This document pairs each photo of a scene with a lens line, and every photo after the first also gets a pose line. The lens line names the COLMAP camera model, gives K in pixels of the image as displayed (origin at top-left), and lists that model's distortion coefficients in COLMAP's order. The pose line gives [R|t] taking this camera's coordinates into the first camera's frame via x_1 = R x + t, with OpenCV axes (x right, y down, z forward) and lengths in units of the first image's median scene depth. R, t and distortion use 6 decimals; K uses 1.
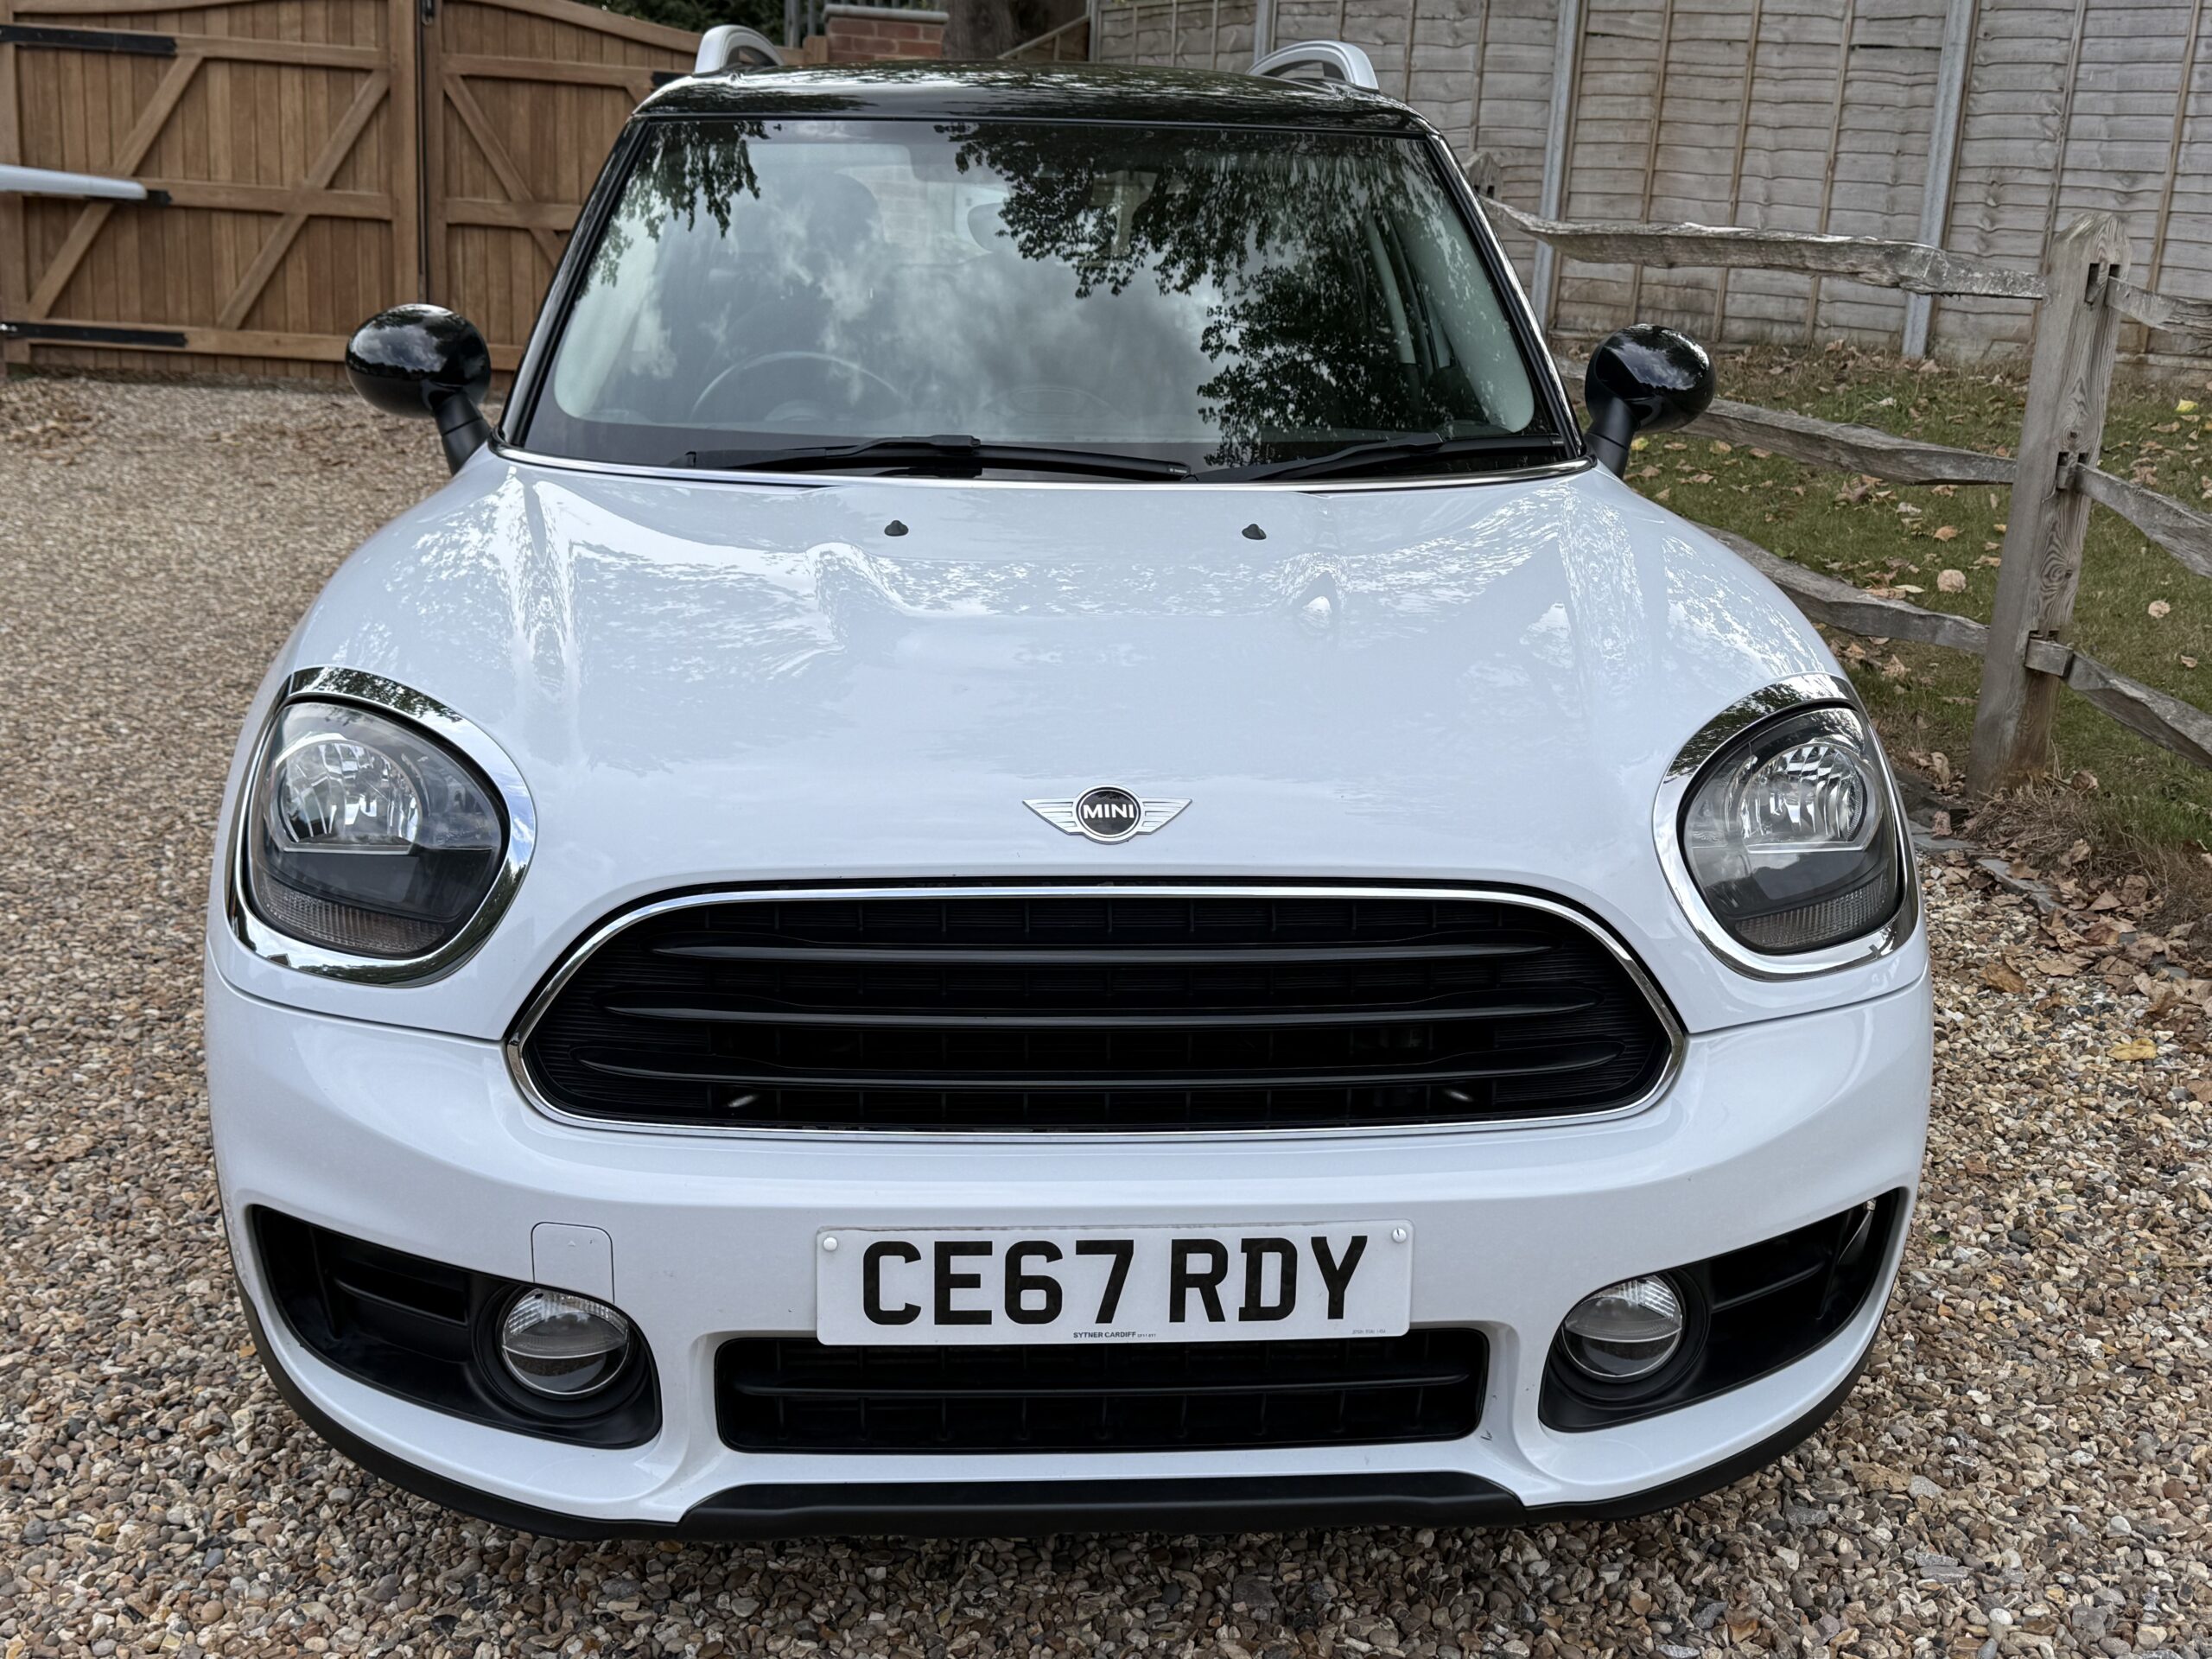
lens RADIAL K [[2415.1, 0, 1106.0], [0, 2415.1, 829.5], [0, 0, 1]] dist [0.105342, -0.195273]
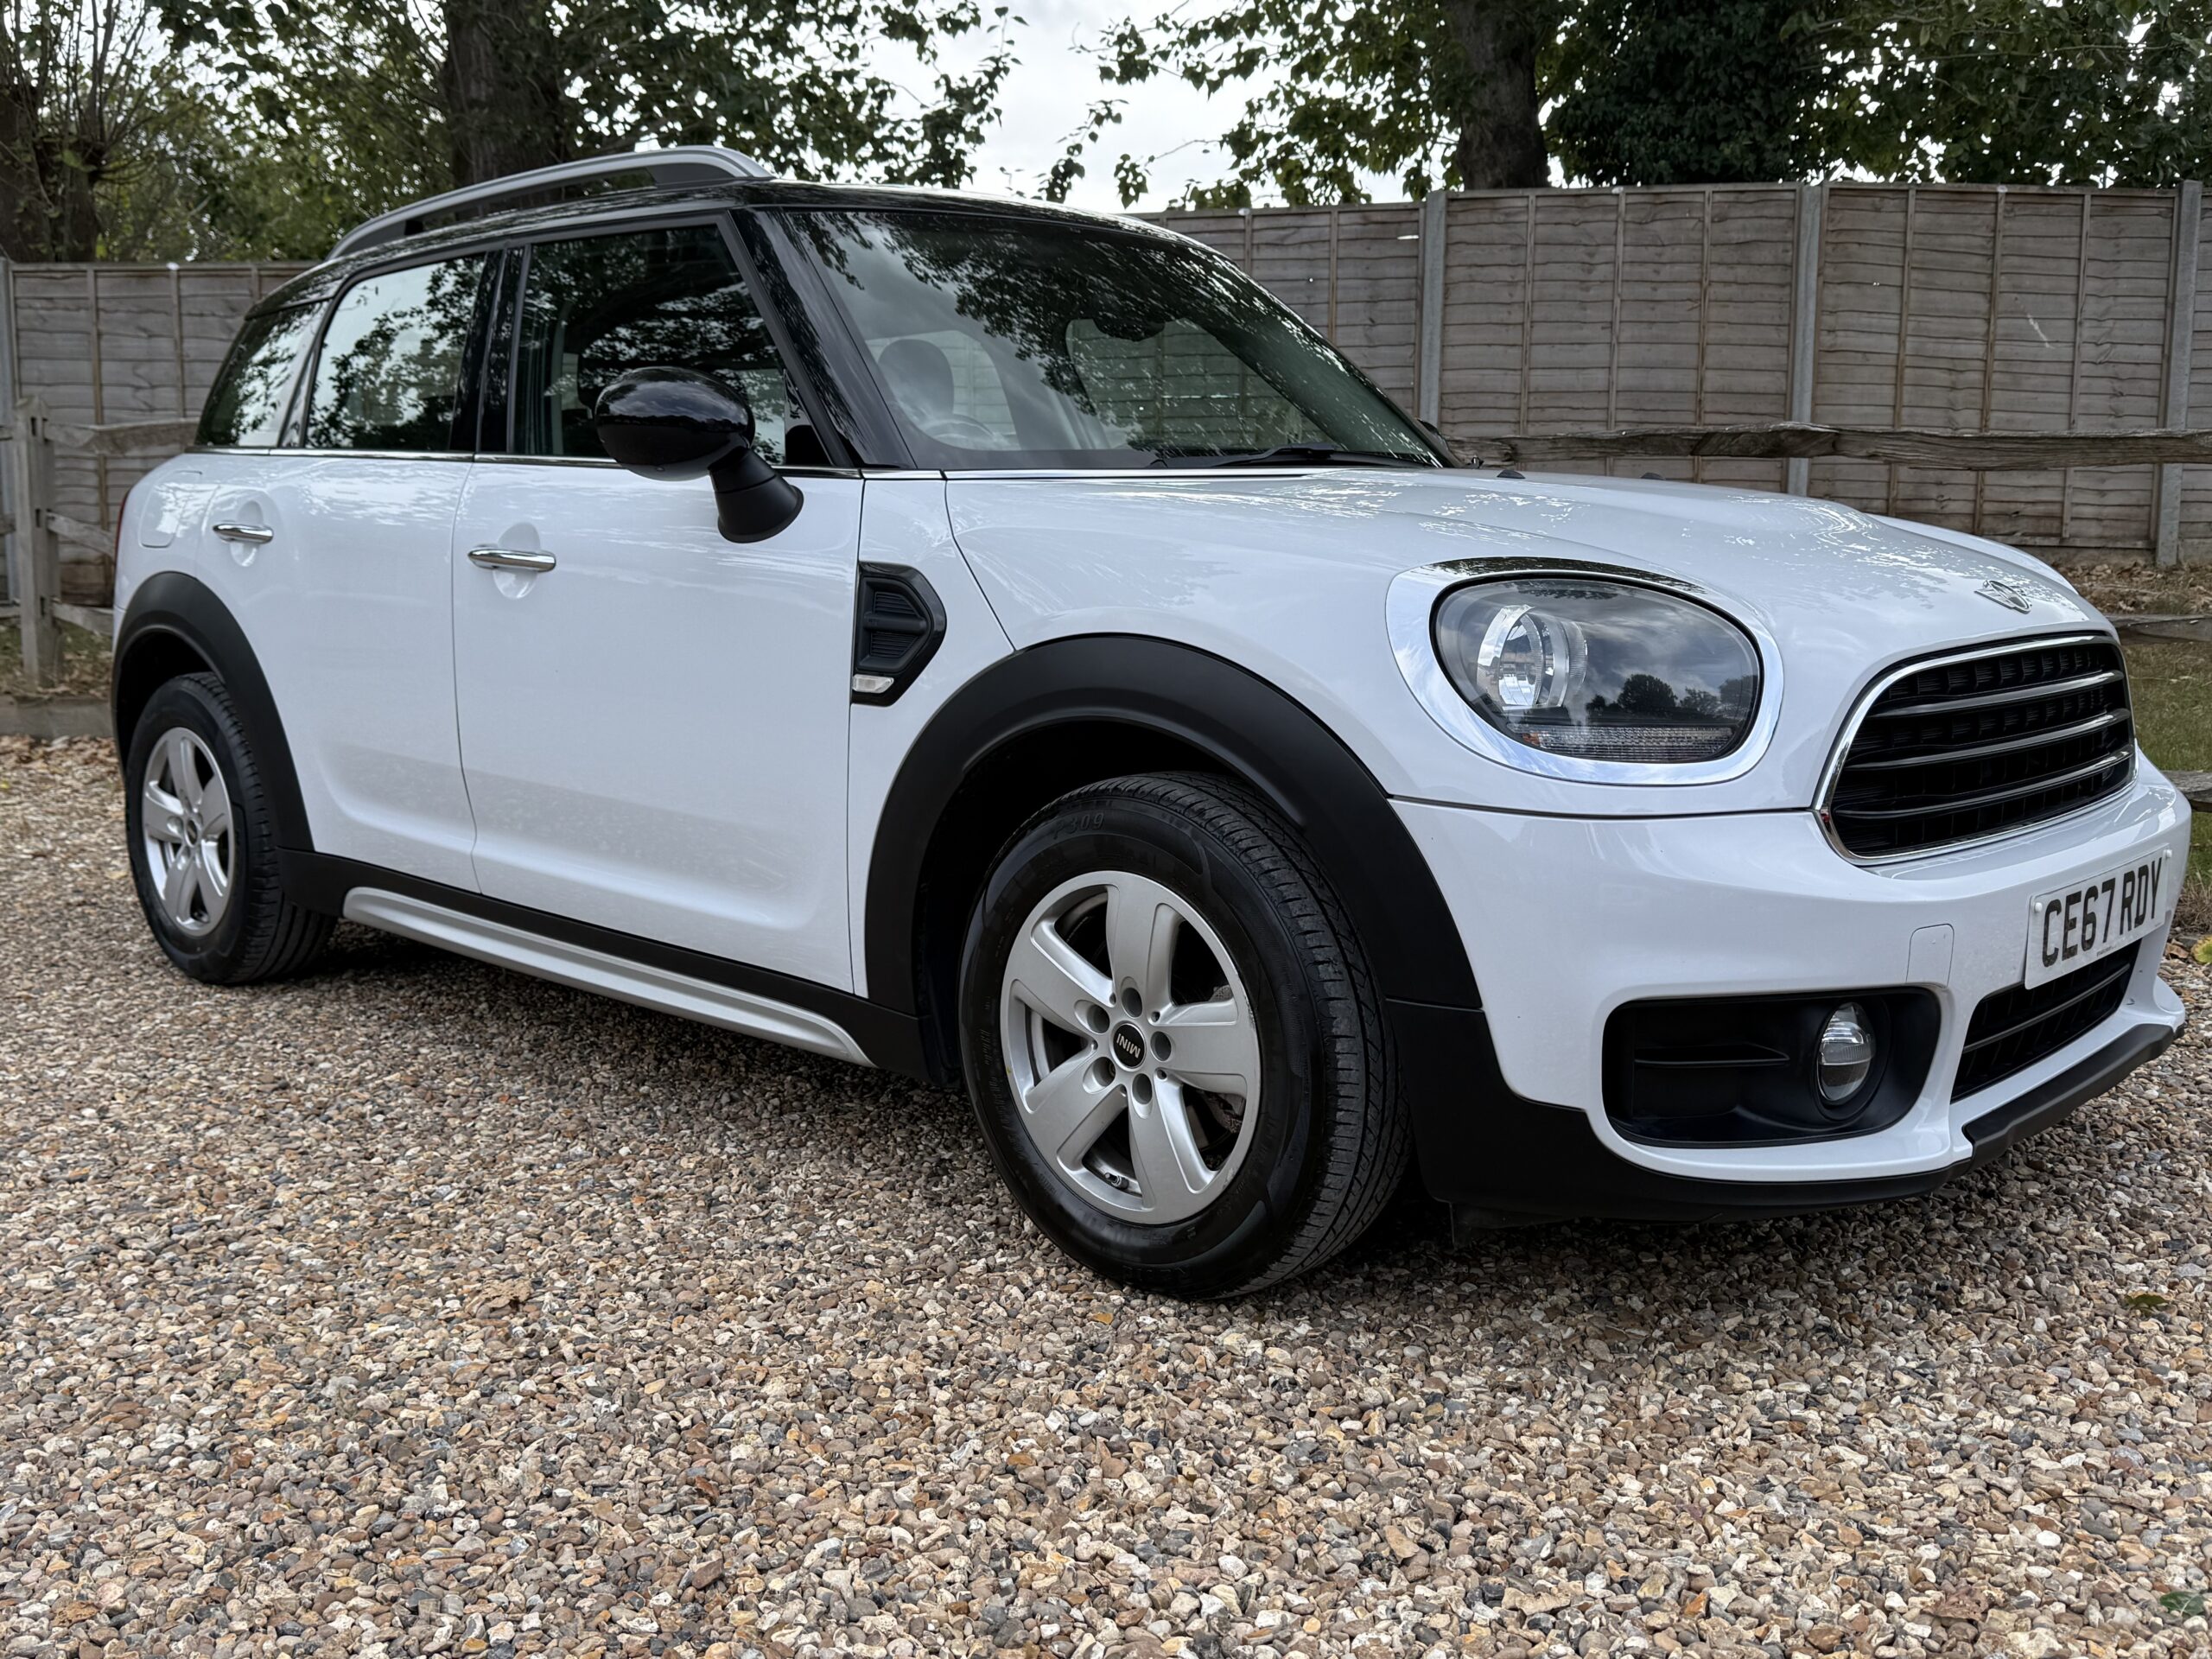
lens RADIAL K [[2021.7, 0, 1098.5], [0, 2021.7, 833.3], [0, 0, 1]] dist [0.128369, -0.238017]
pose [[0.728022, -0.124645, 0.674128, -0.259846], [0.201761, 0.978738, -0.036924, 0.014084], [-0.655192, 0.162895, 0.737691, 0.102473]]
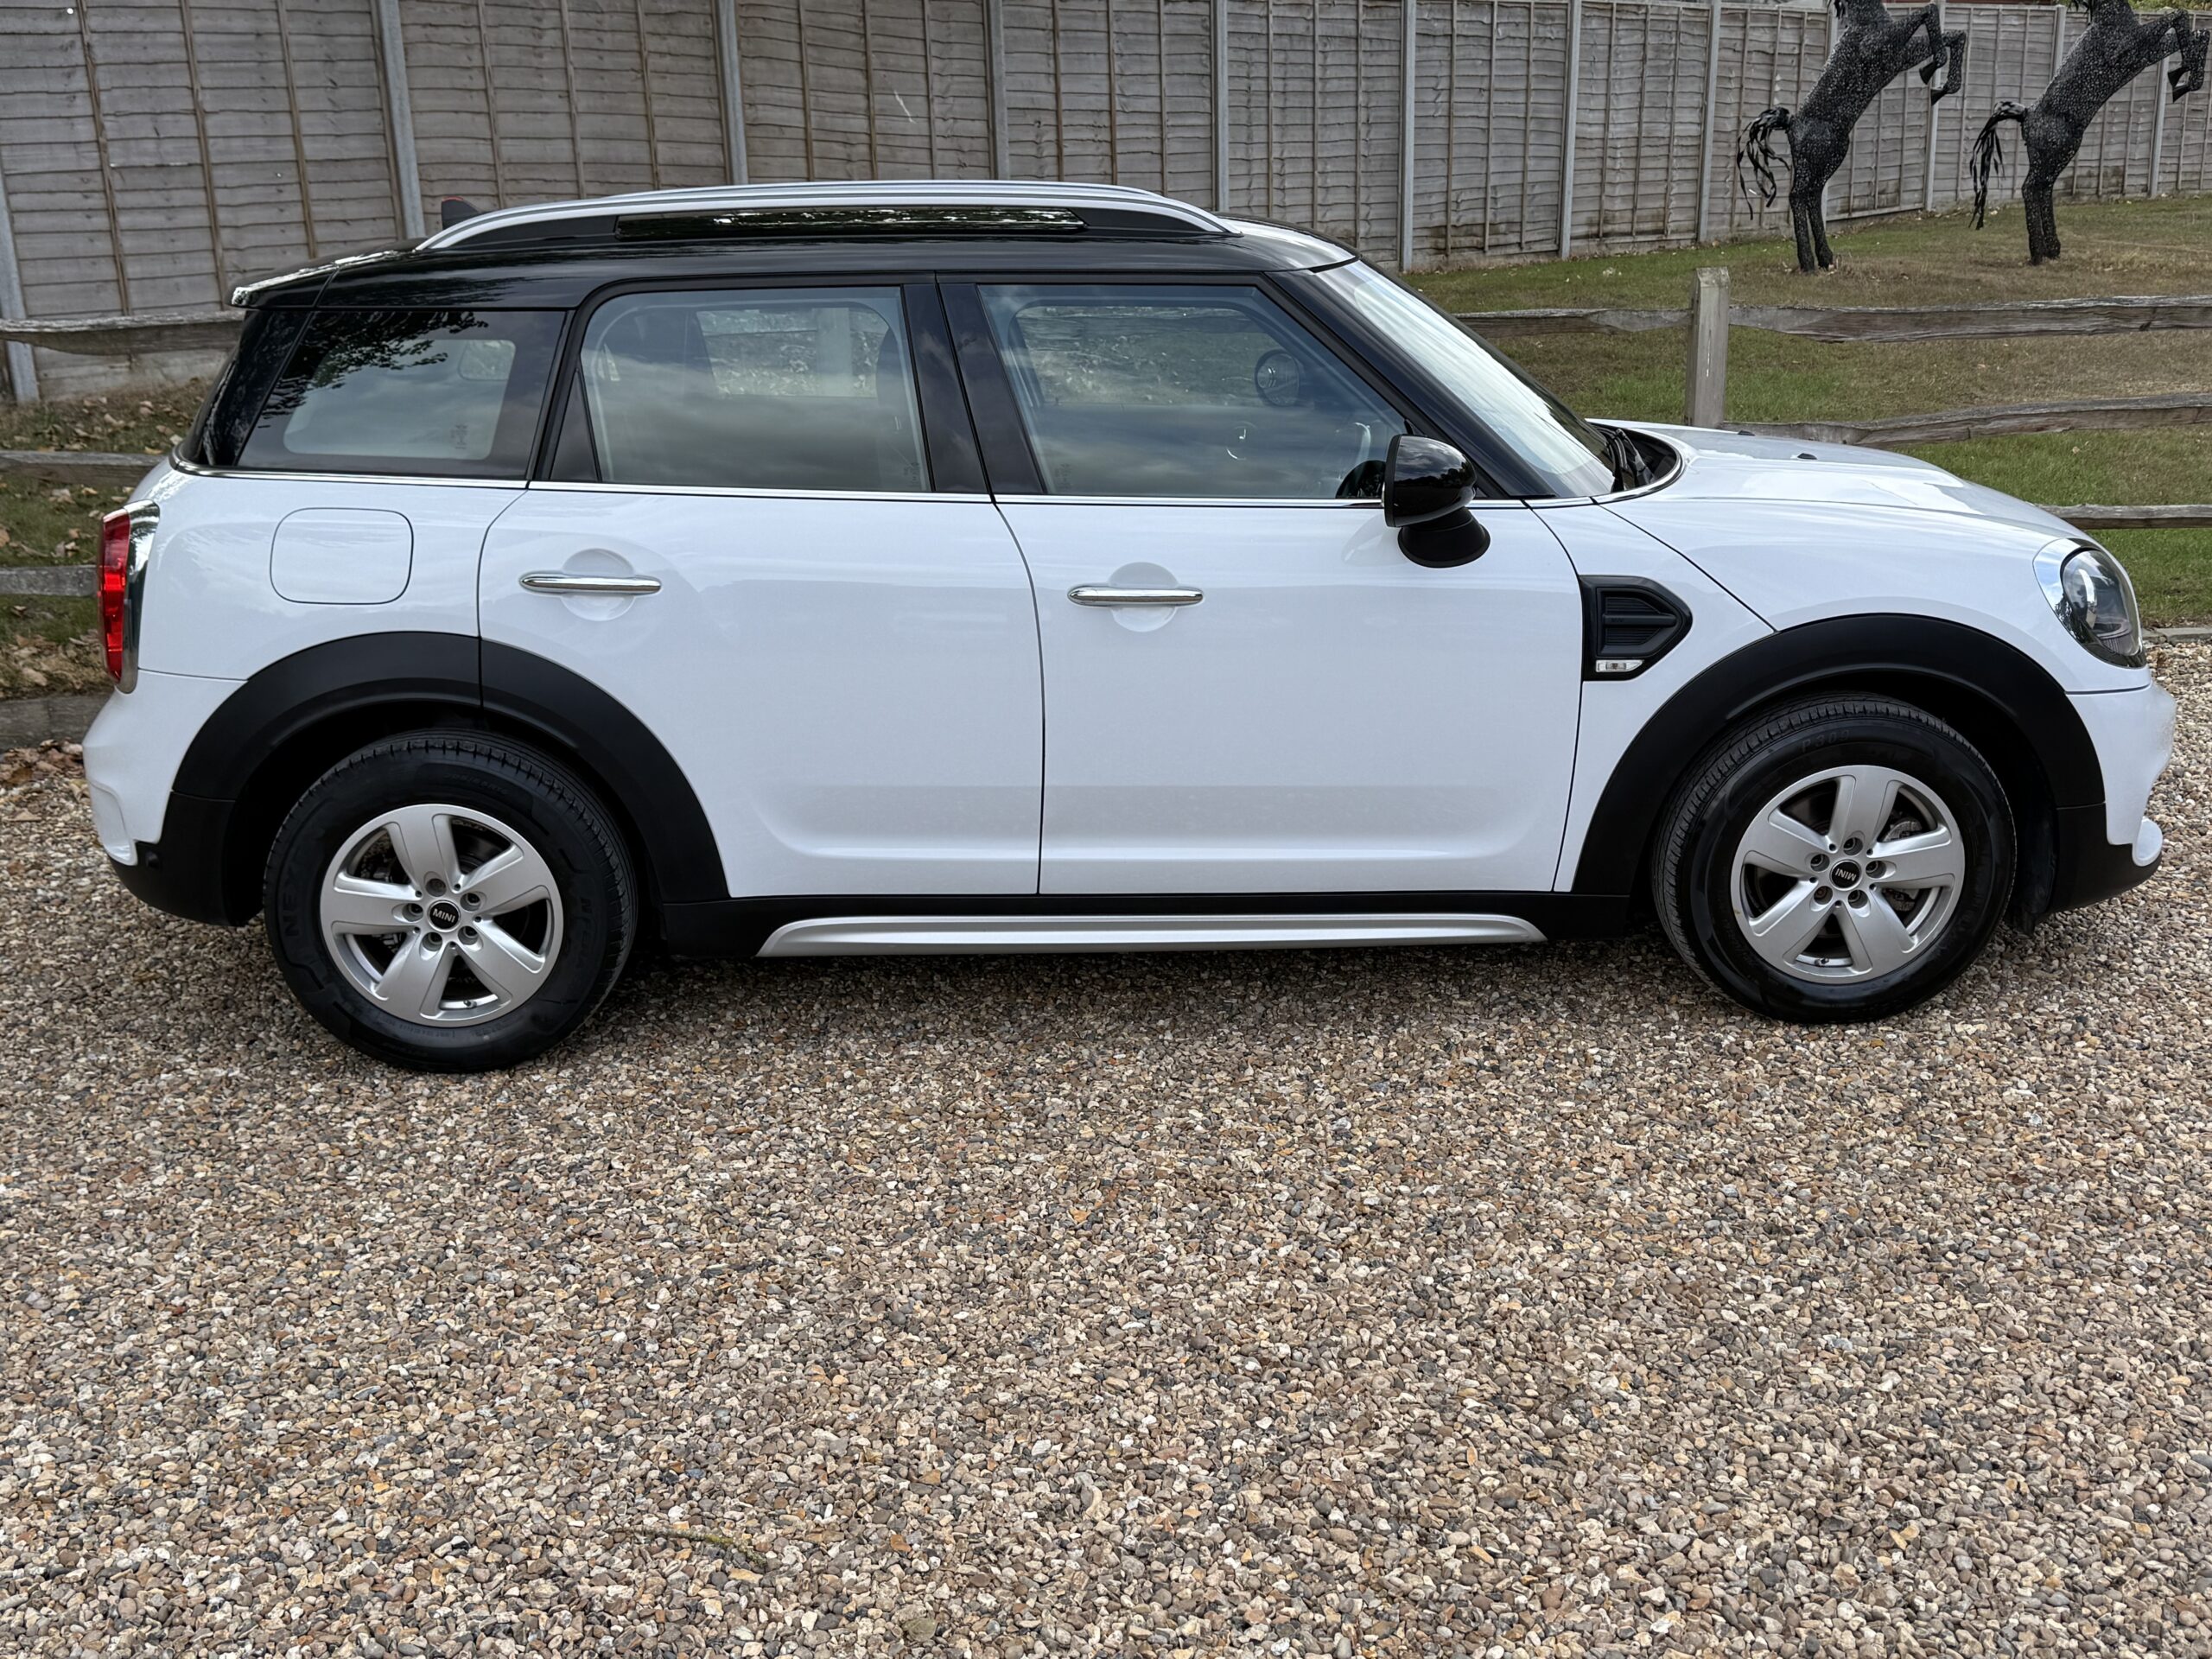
lens RADIAL K [[2144.9, 0, 1097.7], [0, 2144.9, 827.0], [0, 0, 1]] dist [0.201987, -0.425707]
pose [[0.023208, -0.318614, 0.947600, -0.486566], [0.286091, 0.910332, 0.299077, -0.142279], [-0.957921, 0.264159, 0.112280, 0.376426]]
